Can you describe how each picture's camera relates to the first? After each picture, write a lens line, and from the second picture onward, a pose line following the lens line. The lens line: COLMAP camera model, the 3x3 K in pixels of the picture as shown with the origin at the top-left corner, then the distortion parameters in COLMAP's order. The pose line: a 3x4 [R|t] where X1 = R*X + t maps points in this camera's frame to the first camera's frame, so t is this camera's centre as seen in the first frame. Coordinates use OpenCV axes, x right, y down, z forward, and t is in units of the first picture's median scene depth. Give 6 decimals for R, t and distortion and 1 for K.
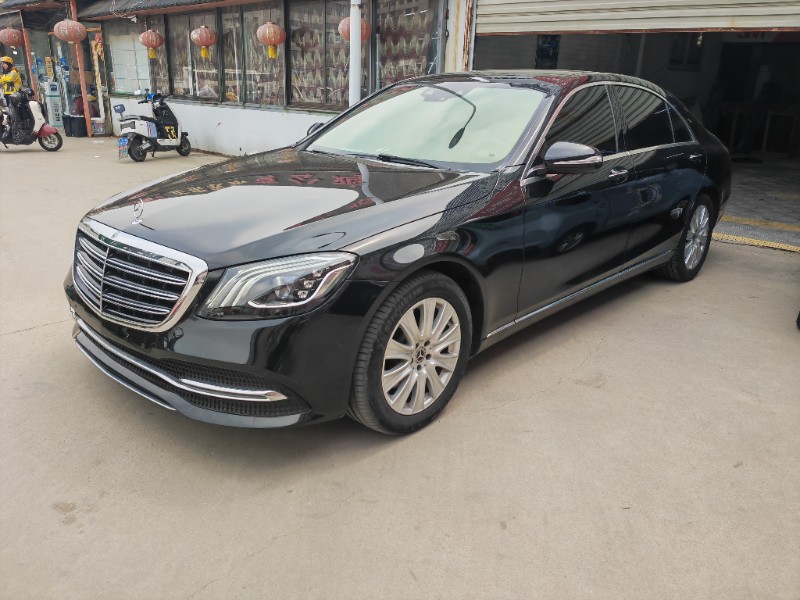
lens RADIAL K [[605.0, 0, 400.0], [0, 605.0, 300.0], [0, 0, 1]] dist [0.059203, -0.074426]
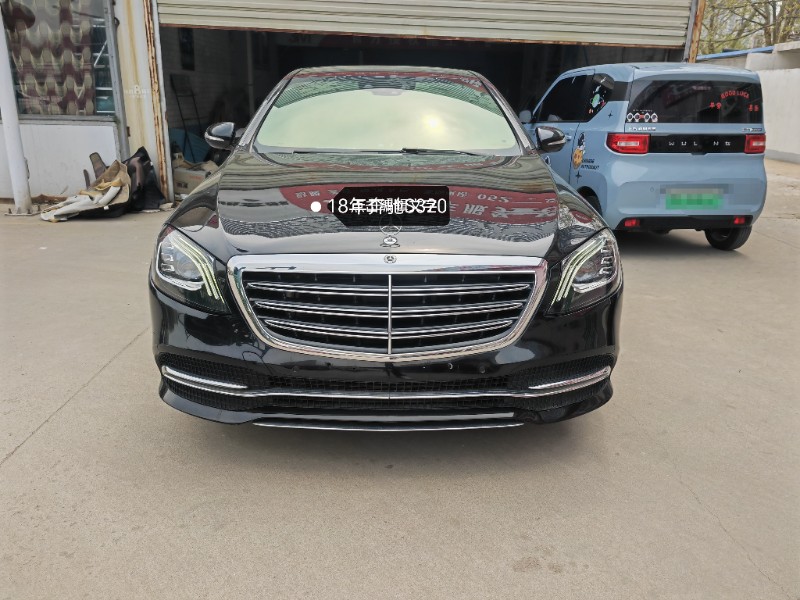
lens RADIAL K [[605.0, 0, 400.0], [0, 605.0, 300.0], [0, 0, 1]] dist [0.059203, -0.074426]
pose [[0.721462, -0.231055, 0.652768, -0.743911], [0.229503, 0.969193, 0.089402, -0.091130], [-0.653315, 0.085312, 0.752264, 0.281693]]
